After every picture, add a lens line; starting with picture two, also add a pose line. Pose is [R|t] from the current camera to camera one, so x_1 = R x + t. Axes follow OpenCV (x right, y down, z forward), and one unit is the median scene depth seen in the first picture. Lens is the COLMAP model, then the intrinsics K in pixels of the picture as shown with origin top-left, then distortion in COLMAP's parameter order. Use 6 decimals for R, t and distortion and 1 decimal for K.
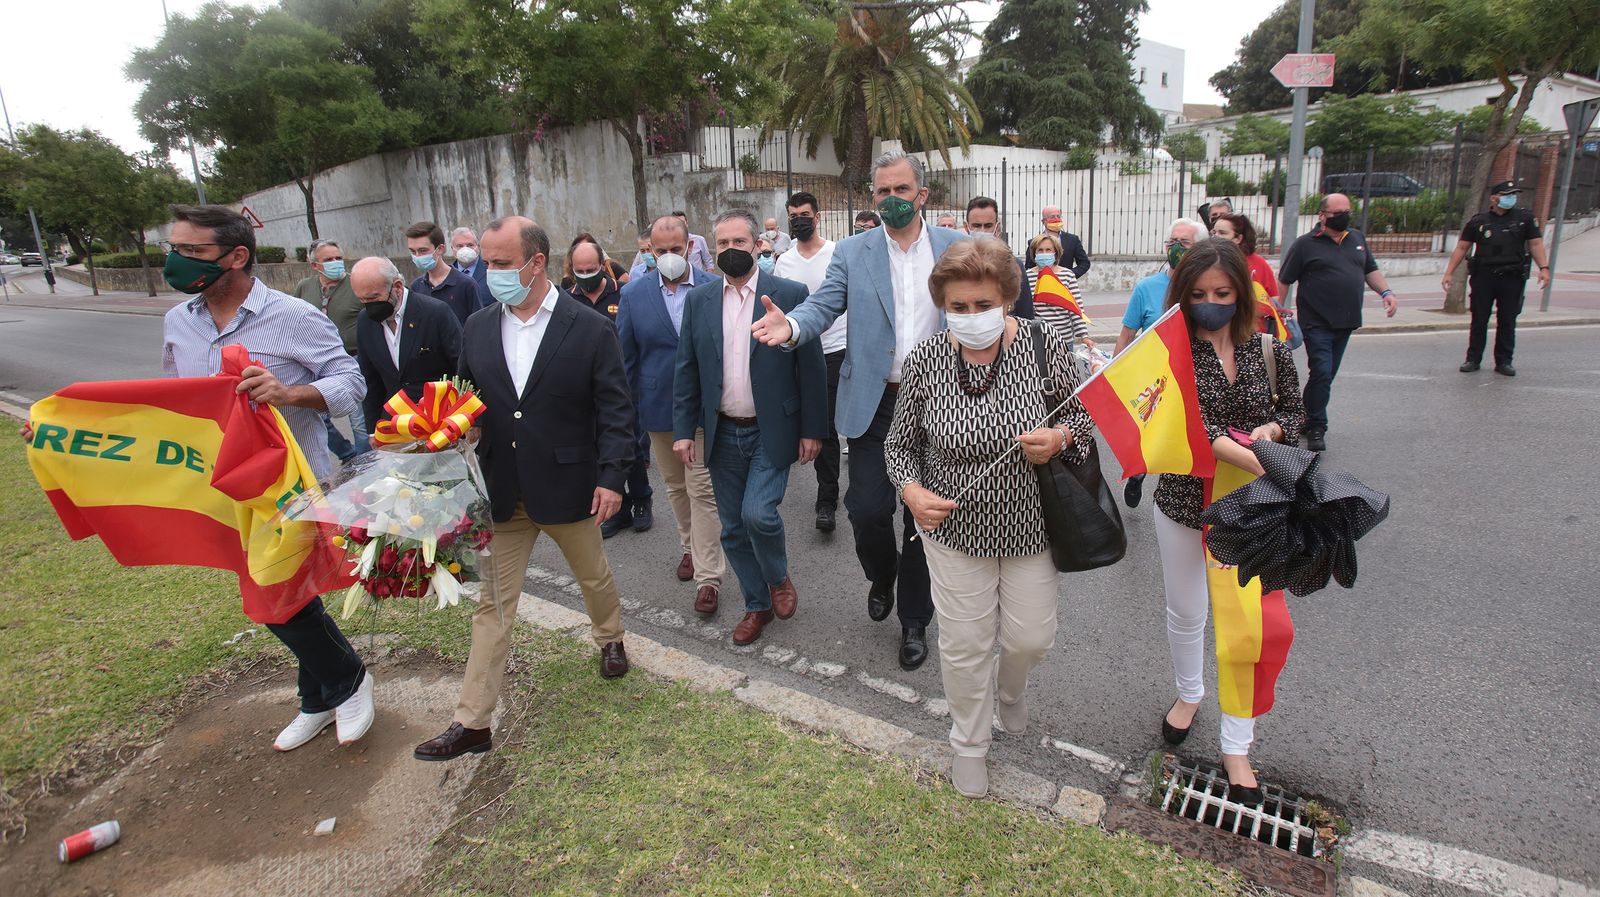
lens RADIAL K [[816.2, 0, 796.4], [0, 816.2, 457.6], [0, 0, 1]] dist [-0.062030, 0.016899]
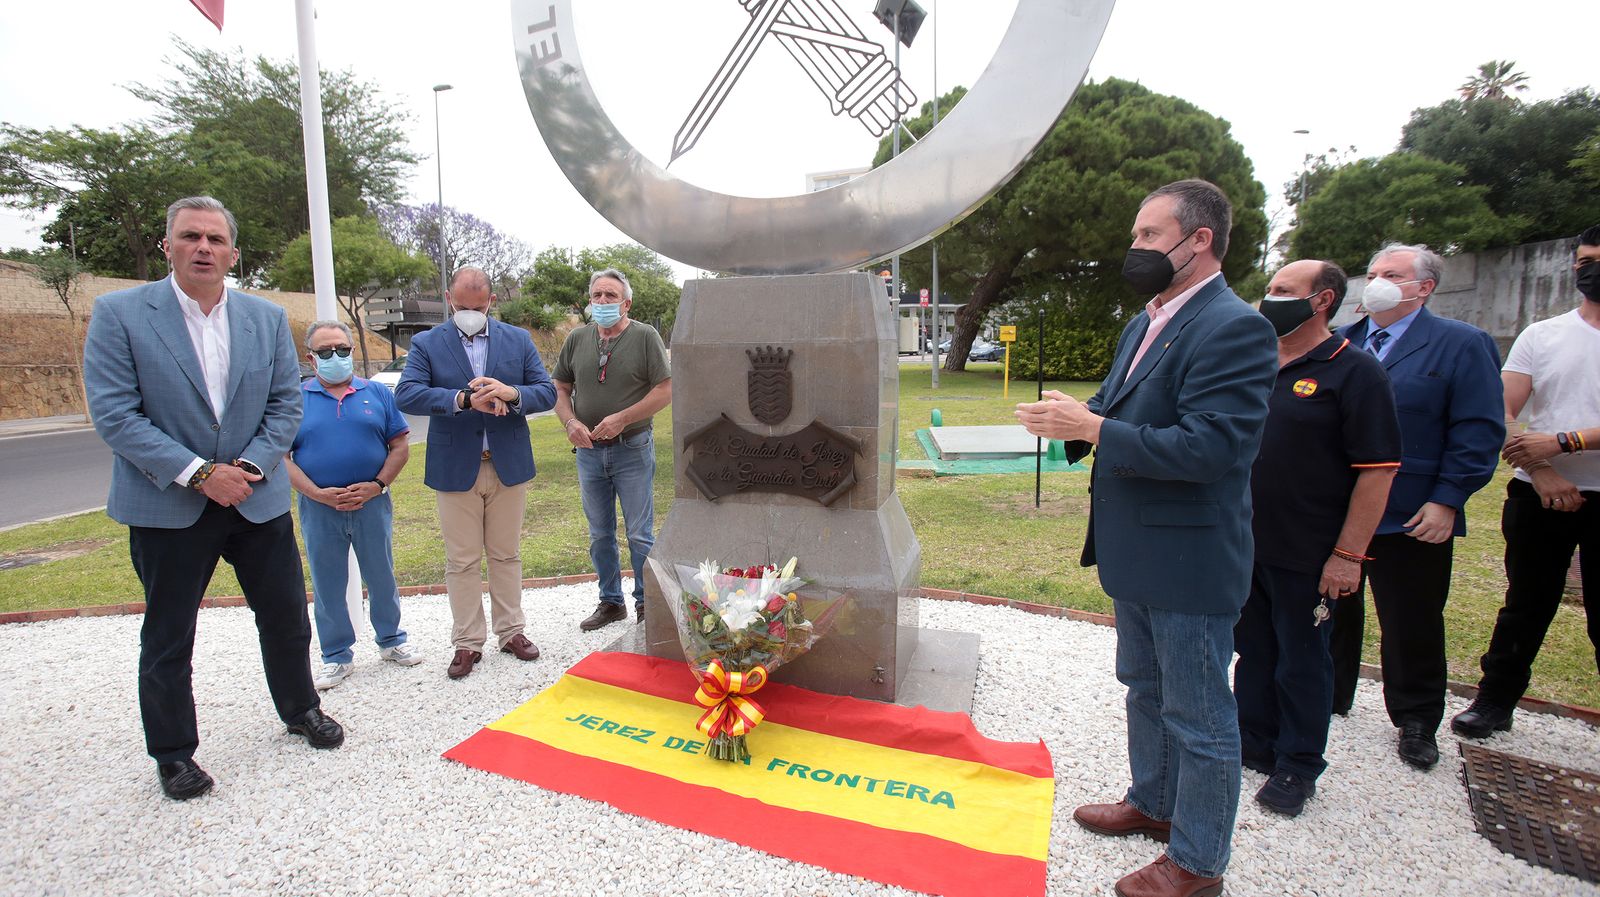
lens RADIAL K [[767.0, 0, 762.5], [0, 767.0, 437.1], [0, 0, 1]] dist [-0.076134, 0.034933]
pose [[0.424633, 0.138478, -0.894713, 0.072155], [-0.236318, 0.970928, 0.038117, 0.121394], [0.873980, 0.195251, 0.445012, -0.442616]]
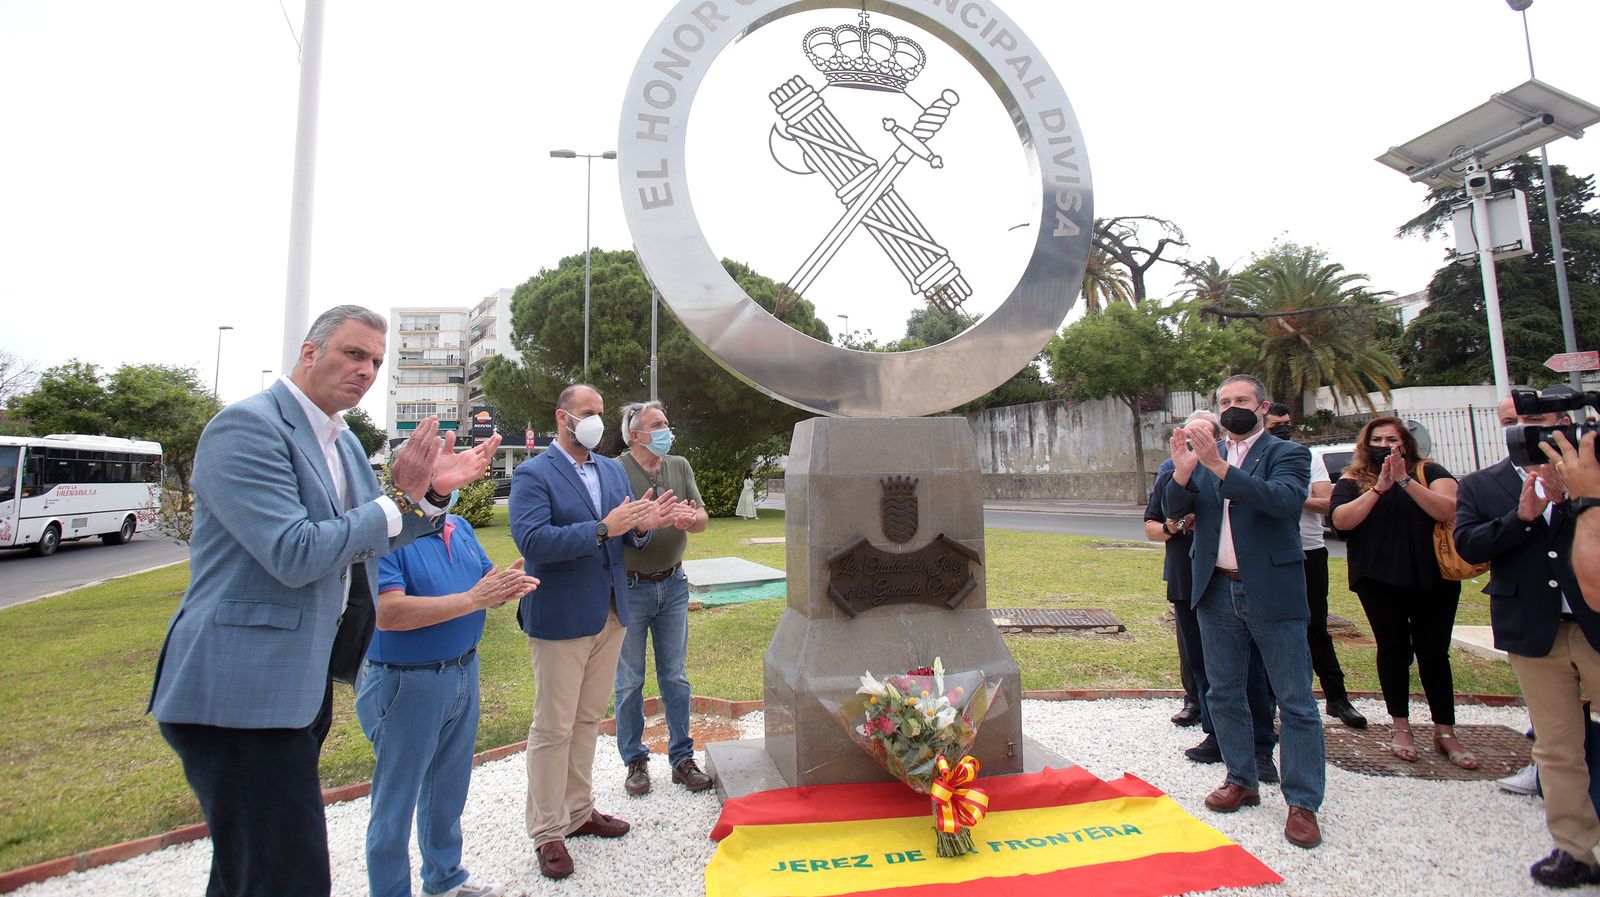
lens RADIAL K [[760.1, 0, 779.8], [0, 760.1, 386.7], [0, 0, 1]] dist [-0.076832, 0.033591]
pose [[0.842734, -0.047894, -0.536196, 0.018994], [-0.148076, 0.936990, -0.316423, 0.144848], [0.517565, 0.346058, 0.782541, -0.520120]]
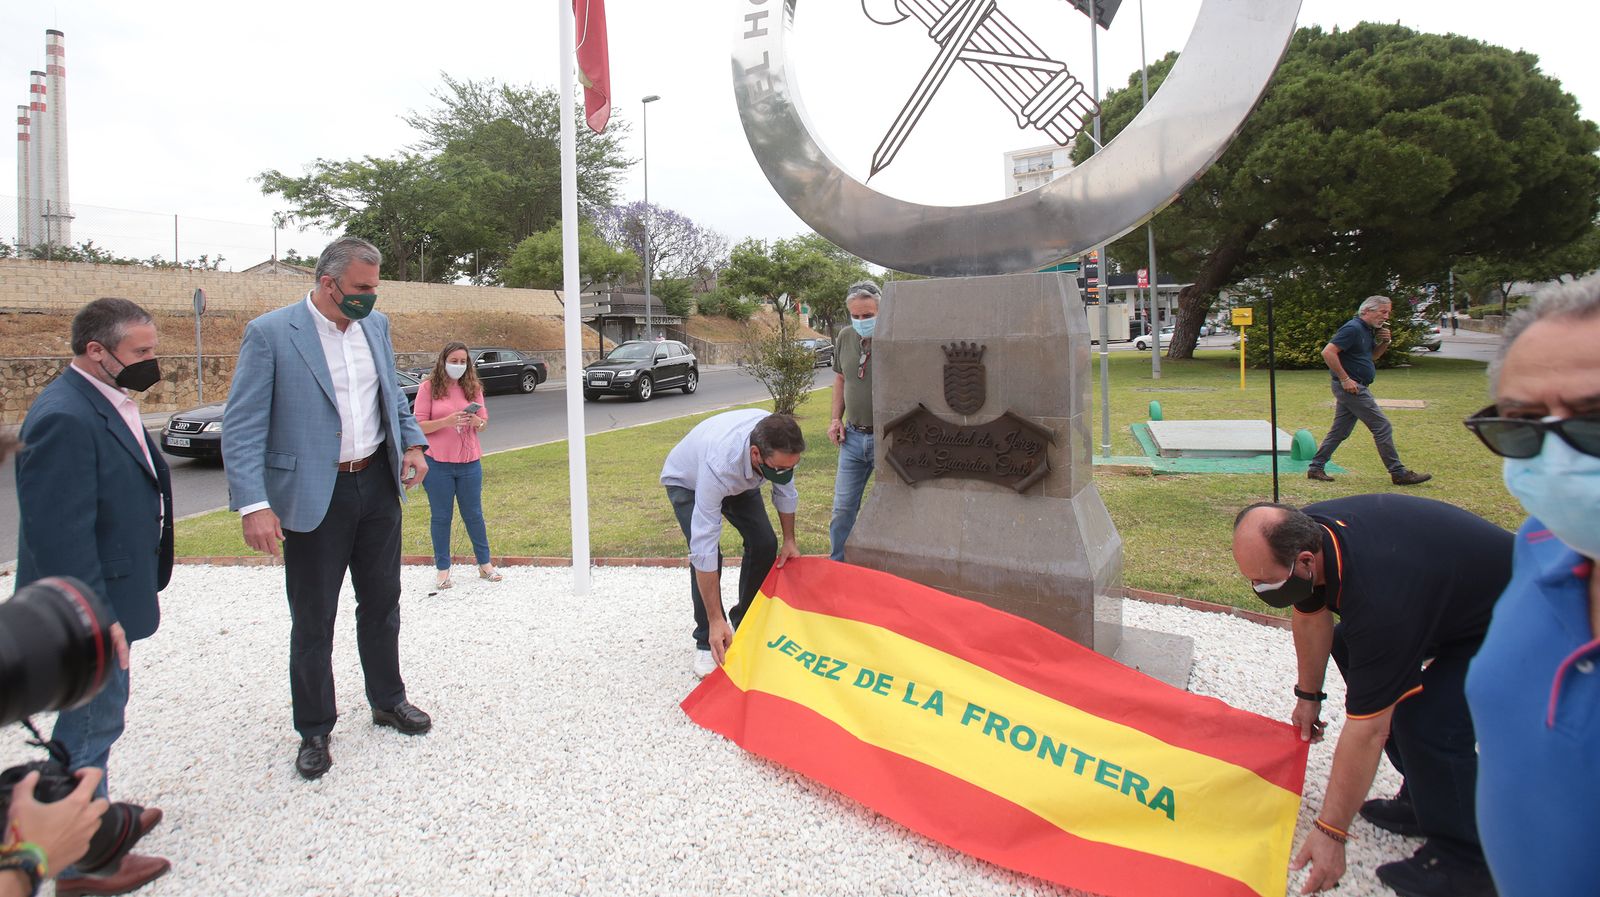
lens RADIAL K [[791.7, 0, 733.4], [0, 791.7, 332.2], [0, 0, 1]] dist [-0.073806, 0.033141]
pose [[0.156727, 0.026254, -0.987293, 0.089197], [-0.237237, 0.971380, -0.011829, 0.121162], [0.958726, 0.236077, 0.158470, -0.450030]]
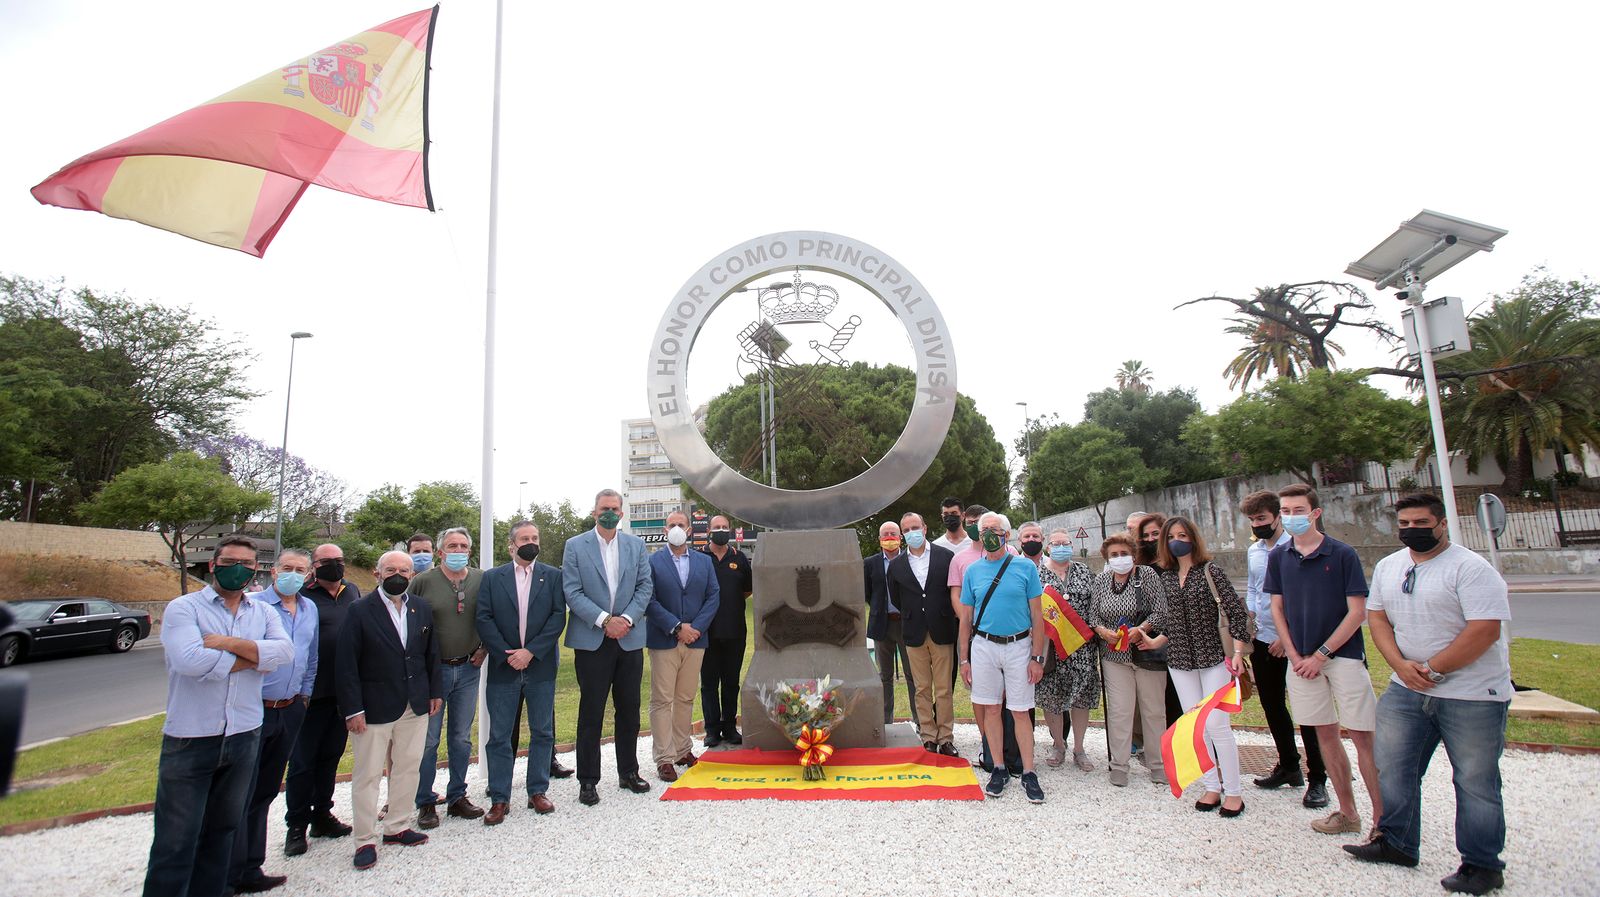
lens RADIAL K [[737.1, 0, 804.4], [0, 737.1, 457.5], [0, 0, 1]] dist [-0.047430, 0.001327]
pose [[0.681836, -0.102968, -0.724221, 0.132690], [-0.174427, 0.938600, -0.297667, 0.149298], [0.710404, 0.329284, 0.622011, -0.547527]]
